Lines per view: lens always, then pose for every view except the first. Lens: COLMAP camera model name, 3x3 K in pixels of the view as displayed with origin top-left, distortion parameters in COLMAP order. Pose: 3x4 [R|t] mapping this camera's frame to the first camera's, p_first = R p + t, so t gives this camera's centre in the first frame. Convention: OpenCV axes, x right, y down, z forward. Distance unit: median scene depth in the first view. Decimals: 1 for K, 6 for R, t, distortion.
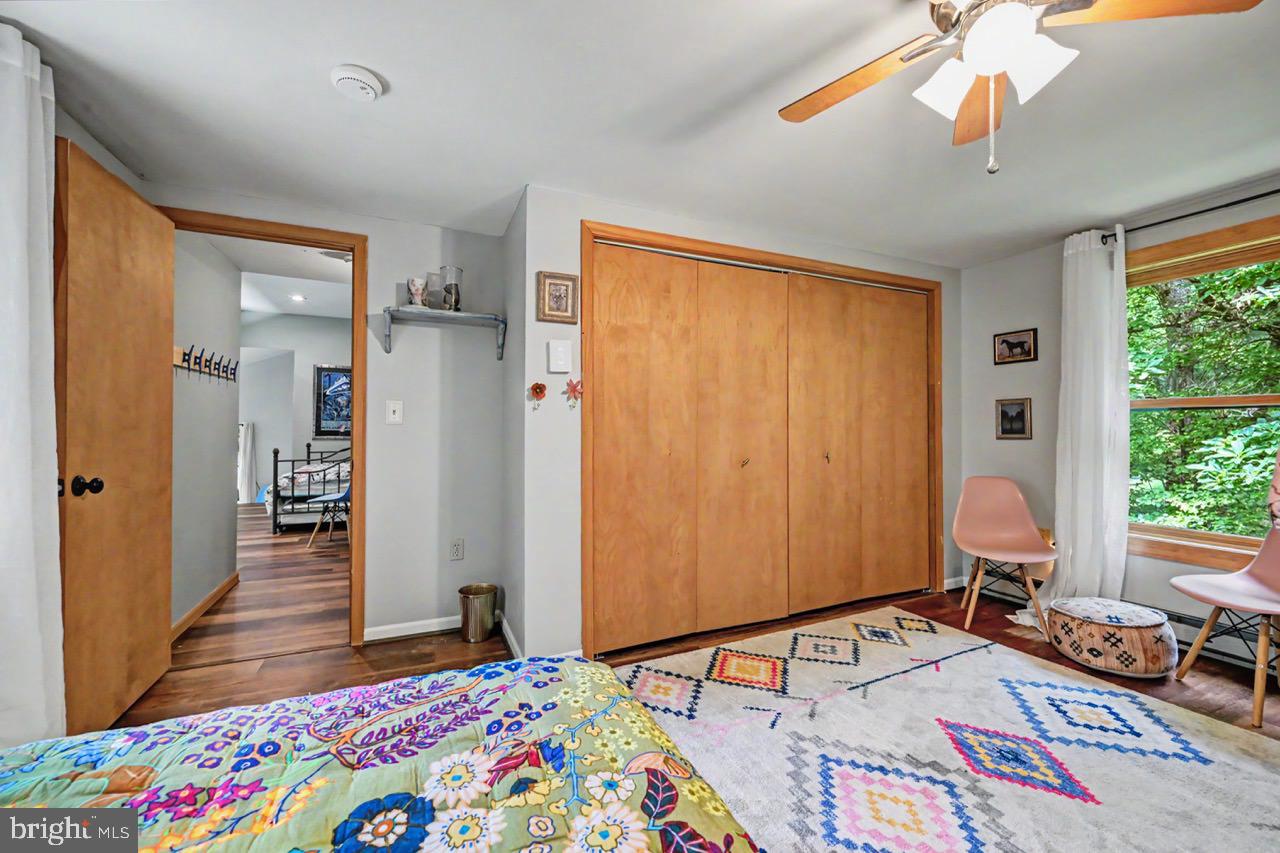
lens RADIAL K [[507.7, 0, 639.0], [0, 507.7, 422.5], [0, 0, 1]] dist [-0.002279, -0.000167]
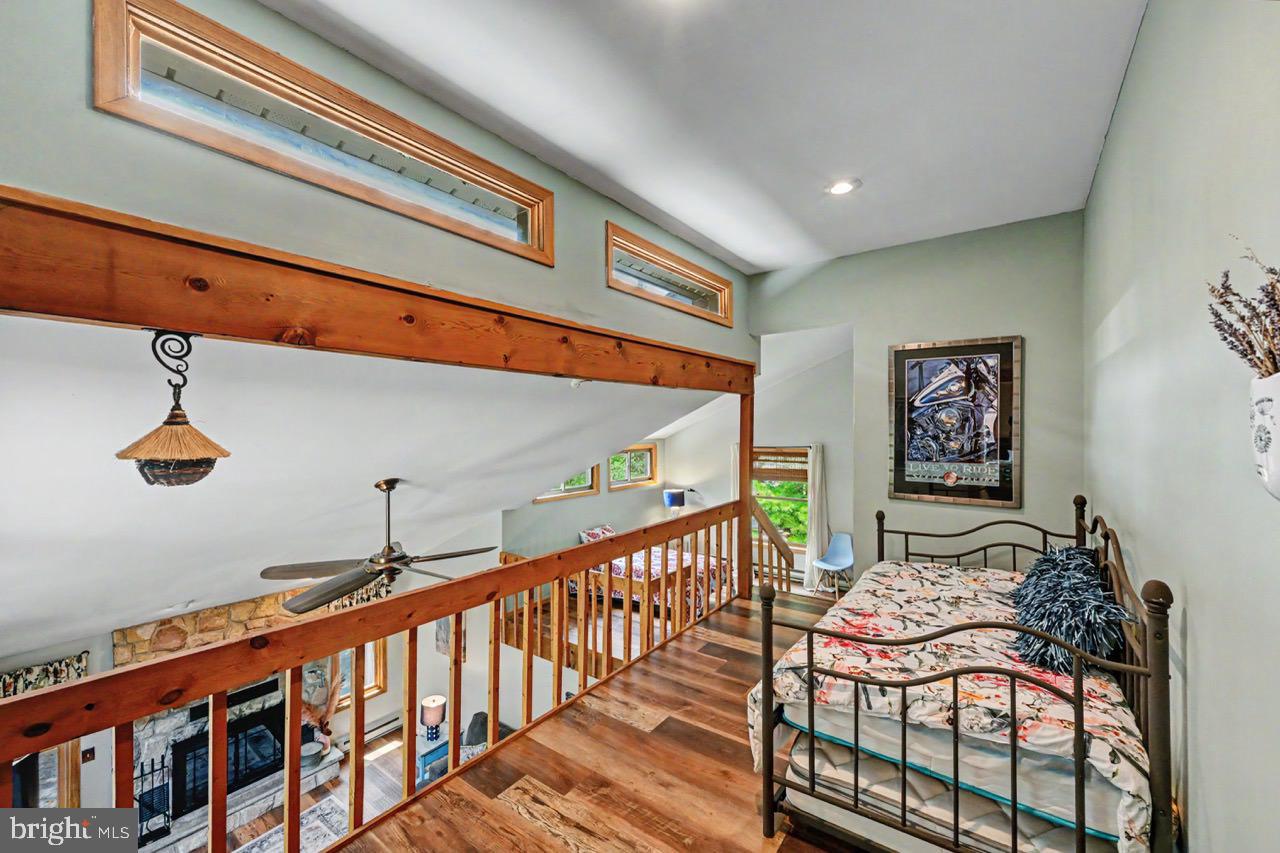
lens RADIAL K [[507.7, 0, 634.3], [0, 507.7, 418.5], [0, 0, 1]] dist [-0.002279, -0.000167]
pose [[0.479892, -0.017019, -0.877163, -0.332797], [0.012529, 0.999843, -0.012545, -0.041366], [0.877238, -0.004970, 0.480029, 0.552435]]
